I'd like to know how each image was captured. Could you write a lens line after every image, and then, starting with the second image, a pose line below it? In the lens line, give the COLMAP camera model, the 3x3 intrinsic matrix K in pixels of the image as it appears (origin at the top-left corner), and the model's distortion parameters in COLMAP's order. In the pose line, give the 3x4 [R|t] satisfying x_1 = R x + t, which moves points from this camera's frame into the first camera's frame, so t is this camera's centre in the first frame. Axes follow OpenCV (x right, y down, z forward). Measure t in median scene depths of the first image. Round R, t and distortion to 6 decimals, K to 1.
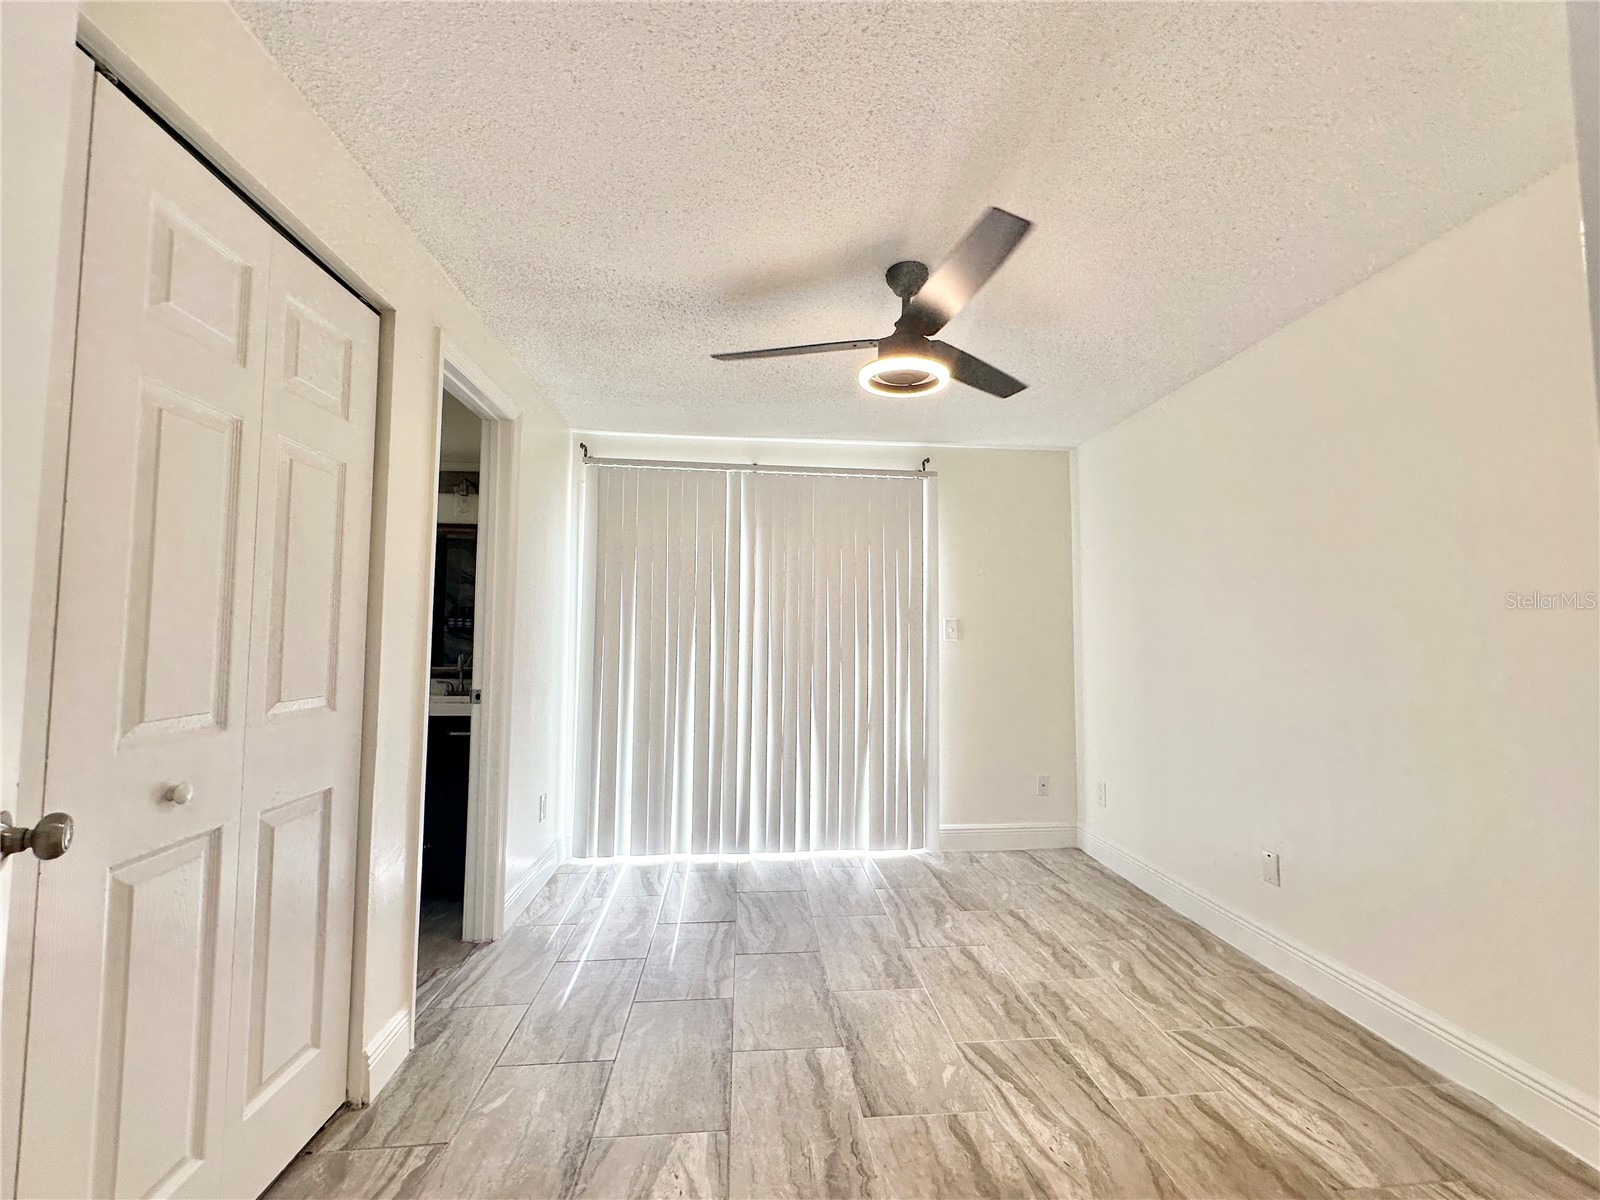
lens RADIAL K [[639.2, 0, 802.8], [0, 639.2, 601.5], [0, 0, 1]] dist [-0.002080, 0.000713]
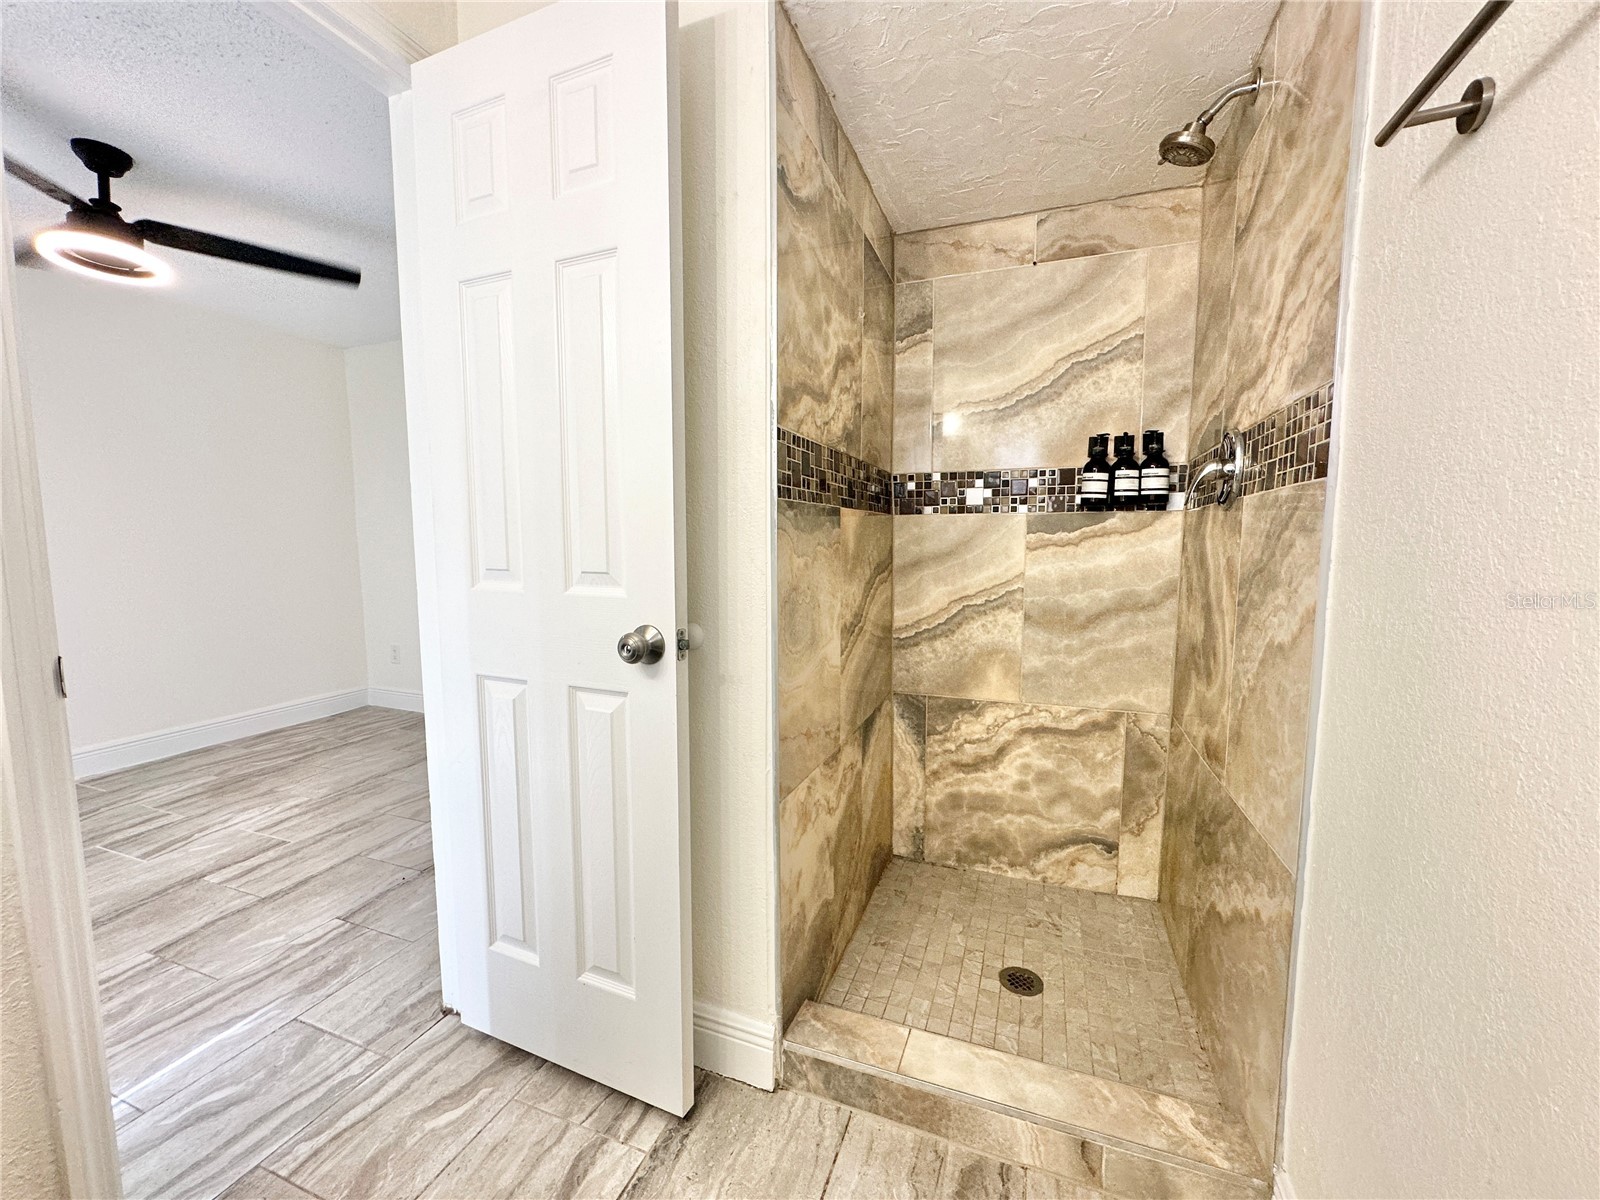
lens RADIAL K [[639.2, 0, 802.8], [0, 639.2, 601.5], [0, 0, 1]] dist [-0.002080, 0.000713]
pose [[-0.898918, -0.051384, 0.435093, -1.296289], [-0.035203, 0.998359, 0.045173, 0.099403], [-0.436700, 0.025291, -0.899252, 1.446855]]
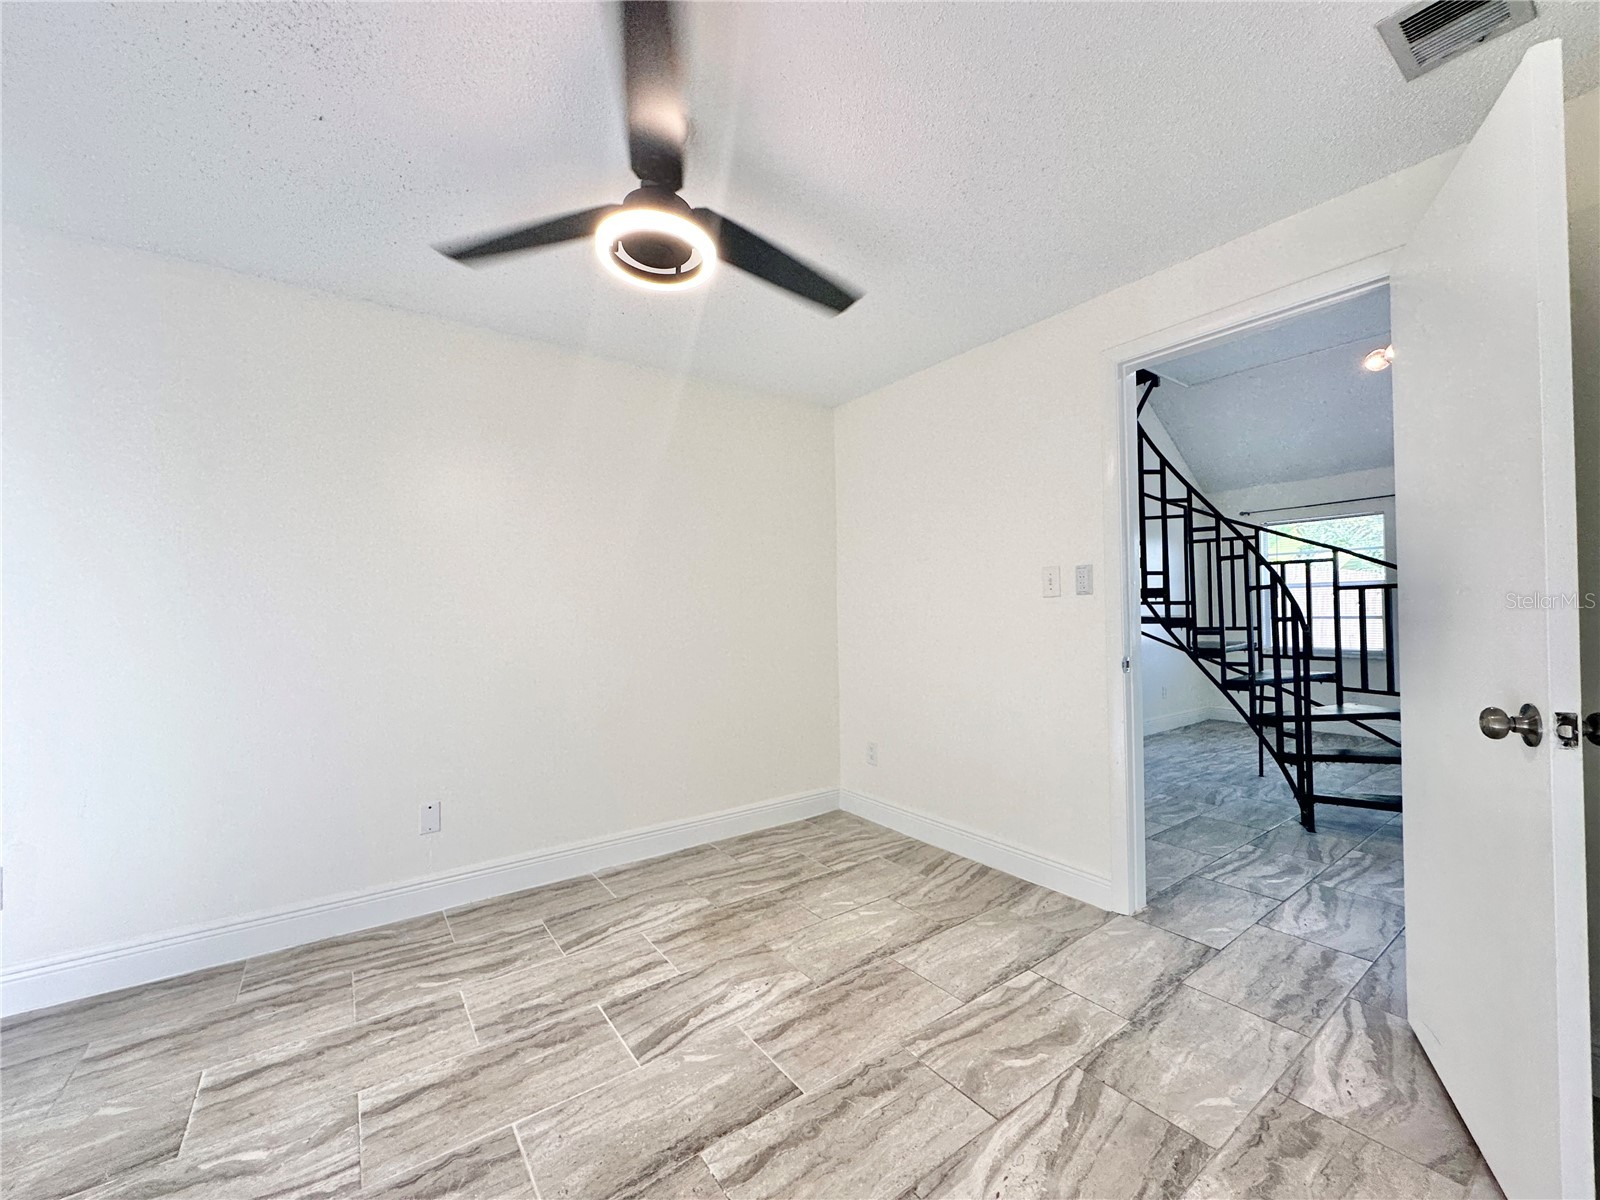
lens RADIAL K [[639.2, 0, 802.8], [0, 639.2, 601.5], [0, 0, 1]] dist [-0.002080, 0.000713]
pose [[-0.512704, 0.015729, 0.858421, -0.586076], [-0.047499, 0.997781, -0.046652, 0.093006], [-0.857250, -0.064693, -0.510820, 1.222632]]
